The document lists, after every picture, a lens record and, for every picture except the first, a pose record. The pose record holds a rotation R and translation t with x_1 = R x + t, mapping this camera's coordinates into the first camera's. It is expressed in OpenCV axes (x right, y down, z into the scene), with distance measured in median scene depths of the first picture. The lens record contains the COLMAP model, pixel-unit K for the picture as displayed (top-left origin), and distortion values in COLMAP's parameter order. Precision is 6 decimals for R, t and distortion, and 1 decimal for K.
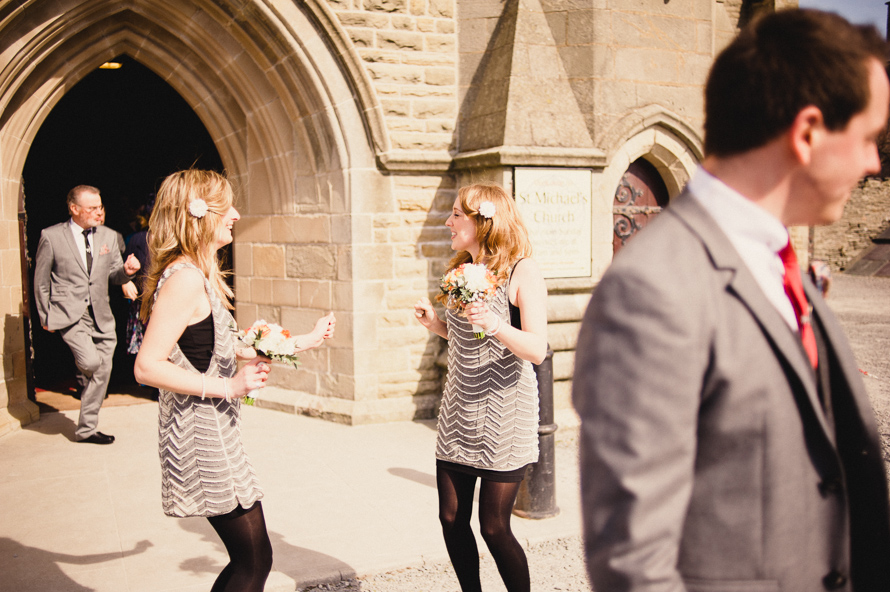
lens RADIAL K [[896.2, 0, 445.0], [0, 896.2, 296.0], [0, 0, 1]] dist [-0.099956, 0.121320]
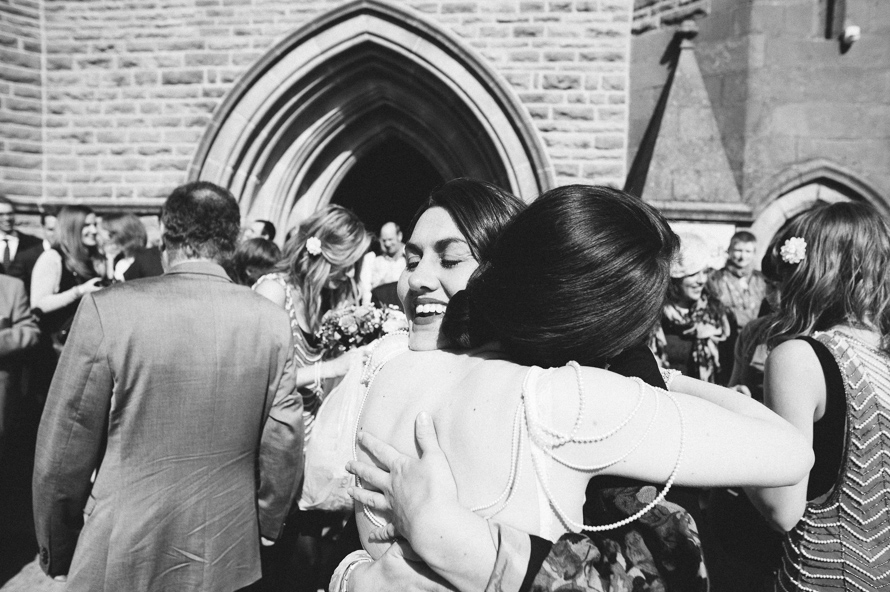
lens RADIAL K [[619.7, 0, 445.0], [0, 619.7, 296.0], [0, 0, 1]] dist [-0.092021, 0.085146]
pose [[0.858421, 0.071973, -0.507871, 0.234883], [-0.084990, 0.996379, -0.002452, -0.028351], [0.505855, 0.045269, 0.861430, 0.223312]]
